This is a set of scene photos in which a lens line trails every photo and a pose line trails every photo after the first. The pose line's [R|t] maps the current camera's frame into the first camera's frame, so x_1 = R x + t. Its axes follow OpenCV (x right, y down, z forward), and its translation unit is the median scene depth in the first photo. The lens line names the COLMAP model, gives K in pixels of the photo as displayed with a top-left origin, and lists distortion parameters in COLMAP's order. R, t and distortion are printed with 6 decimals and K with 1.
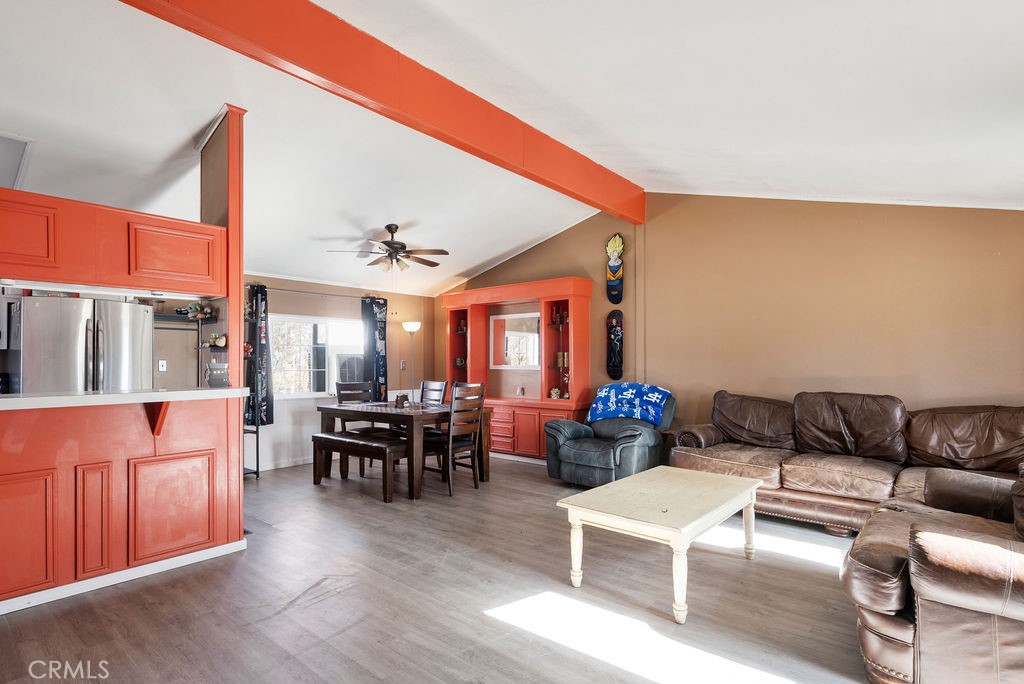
lens RADIAL K [[515.5, 0, 513.4], [0, 515.5, 353.7], [0, 0, 1]] dist [0.001439, 0.000141]
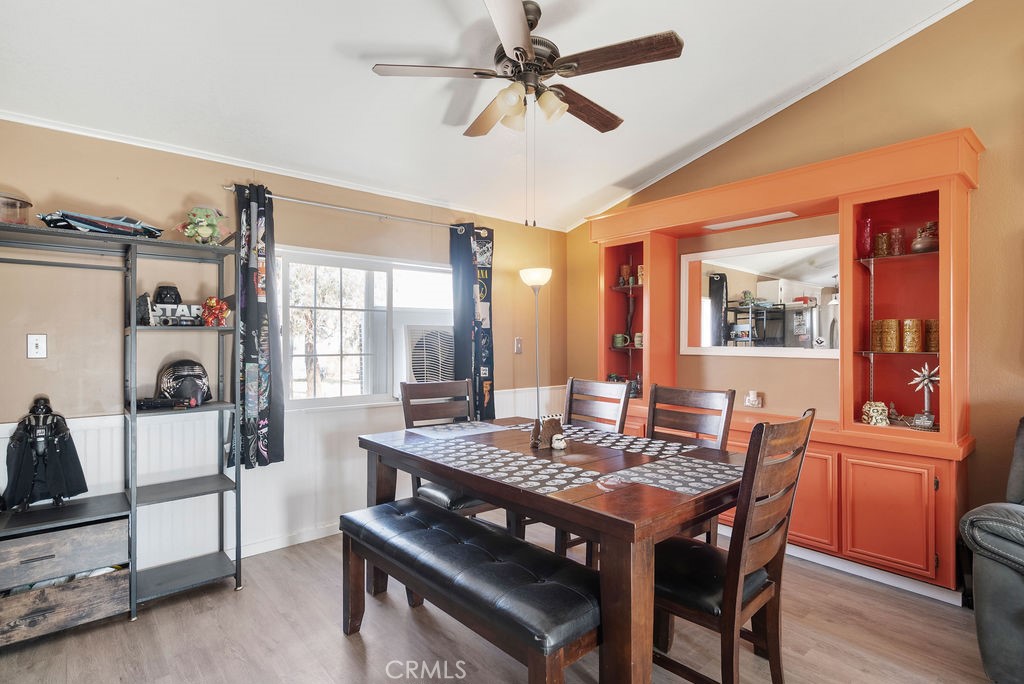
lens RADIAL K [[506.9, 0, 512.0], [0, 506.9, 342.0], [0, 0, 1]] dist [-0.000721, -0.000270]
pose [[0.988376, 0.004806, -0.151952, -0.147294], [-0.001808, 0.999801, 0.019861, 0.007641], [0.152017, -0.019356, 0.988188, 0.475187]]
